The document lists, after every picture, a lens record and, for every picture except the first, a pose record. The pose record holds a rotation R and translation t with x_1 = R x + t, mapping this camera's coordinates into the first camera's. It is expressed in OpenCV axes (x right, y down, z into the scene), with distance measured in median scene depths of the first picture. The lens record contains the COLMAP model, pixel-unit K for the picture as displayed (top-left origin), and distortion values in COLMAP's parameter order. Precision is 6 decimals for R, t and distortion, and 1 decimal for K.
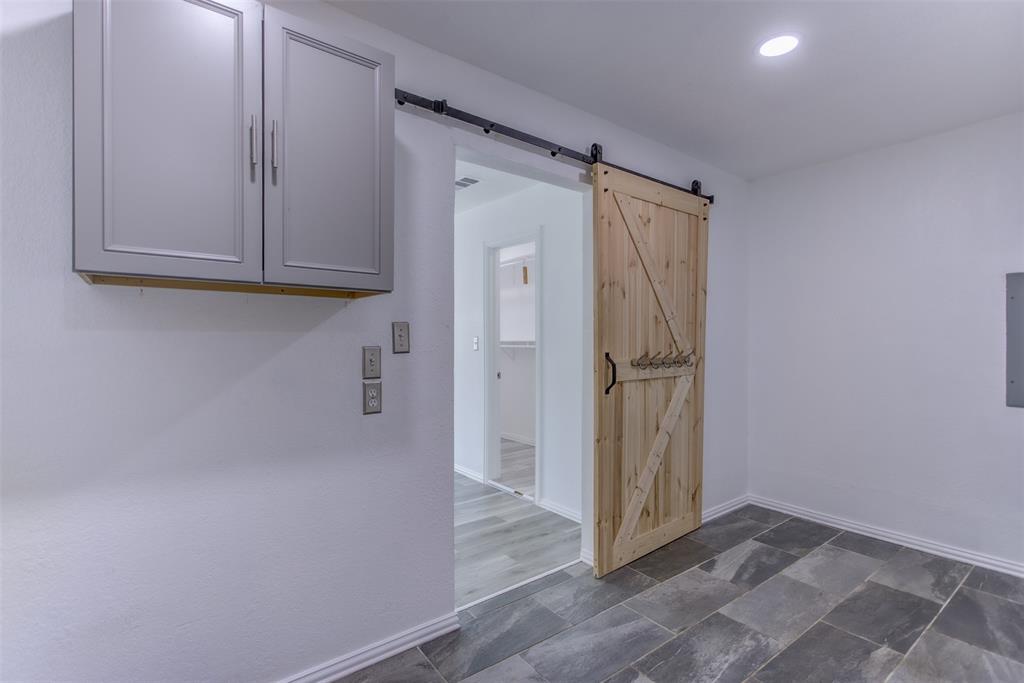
lens RADIAL K [[478.7, 0, 509.9], [0, 478.7, 340.4], [0, 0, 1]] dist [0.003288, -0.001754]
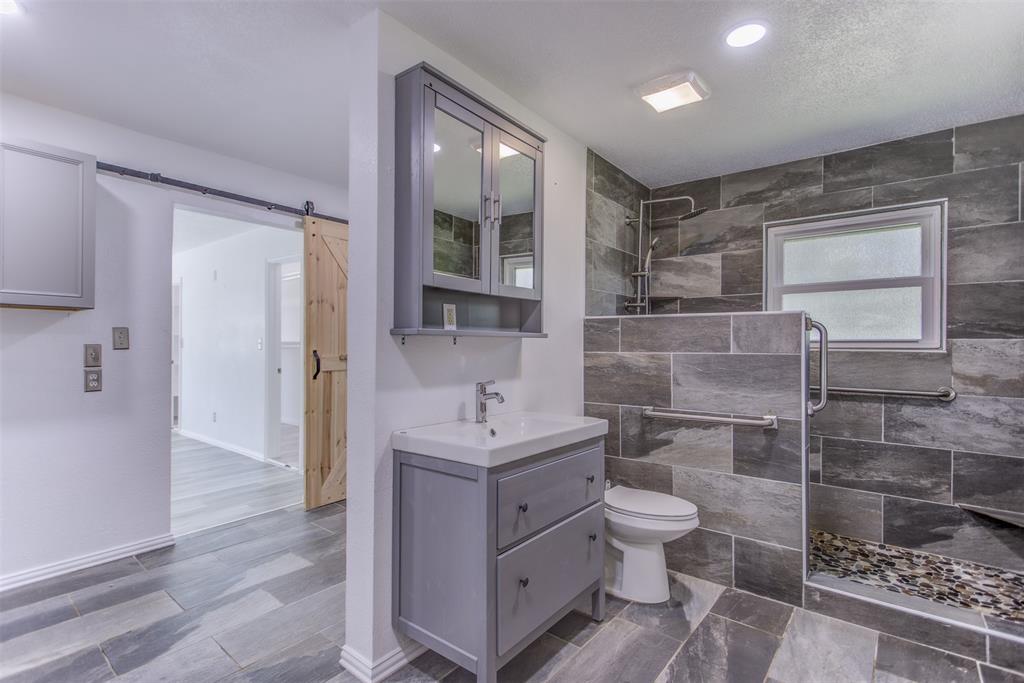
lens RADIAL K [[478.7, 0, 511.4], [0, 478.7, 341.3], [0, 0, 1]] dist [0.003288, -0.001754]
pose [[0.970480, 0.006791, 0.241087, 0.424461], [-0.006297, 0.999976, -0.002817, -0.000335], [-0.241100, 0.001216, 0.970499, -0.506270]]
